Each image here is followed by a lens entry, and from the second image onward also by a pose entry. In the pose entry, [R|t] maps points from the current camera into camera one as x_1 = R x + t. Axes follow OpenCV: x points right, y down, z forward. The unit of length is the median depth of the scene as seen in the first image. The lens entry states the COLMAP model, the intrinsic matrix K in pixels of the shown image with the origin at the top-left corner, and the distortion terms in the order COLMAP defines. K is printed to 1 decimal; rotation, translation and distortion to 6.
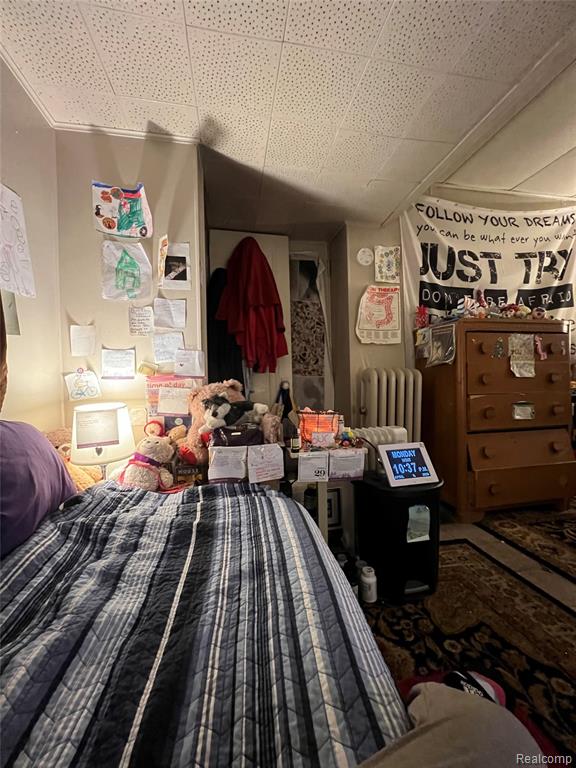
lens RADIAL K [[308.1, 0, 288.0], [0, 308.1, 384.0], [0, 0, 1]] dist [-0.003017, 0.000206]
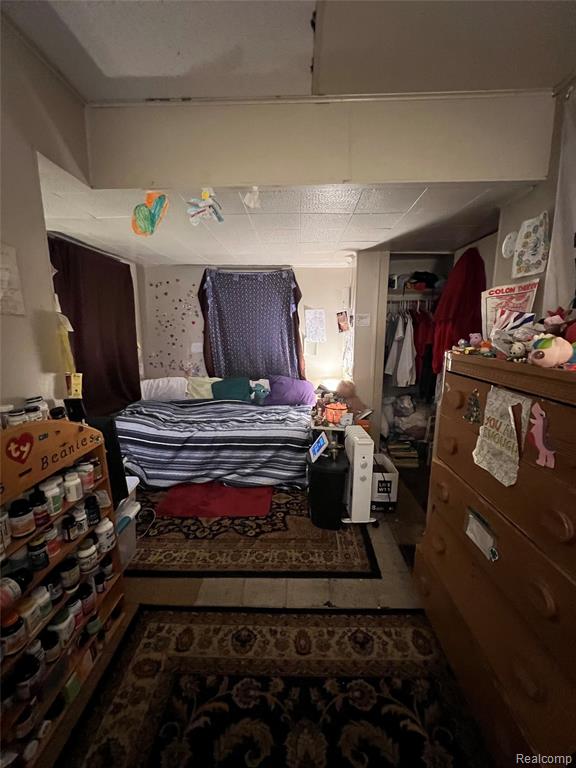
lens RADIAL K [[305.4, 0, 288.0], [0, 305.4, 384.0], [0, 0, 1]] dist [-0.002811, -0.000048]
pose [[-0.217689, 0.185623, -0.958204, 1.068386], [-0.015948, 0.980941, 0.193651, -0.215793], [0.975888, 0.057437, -0.210580, 0.636933]]
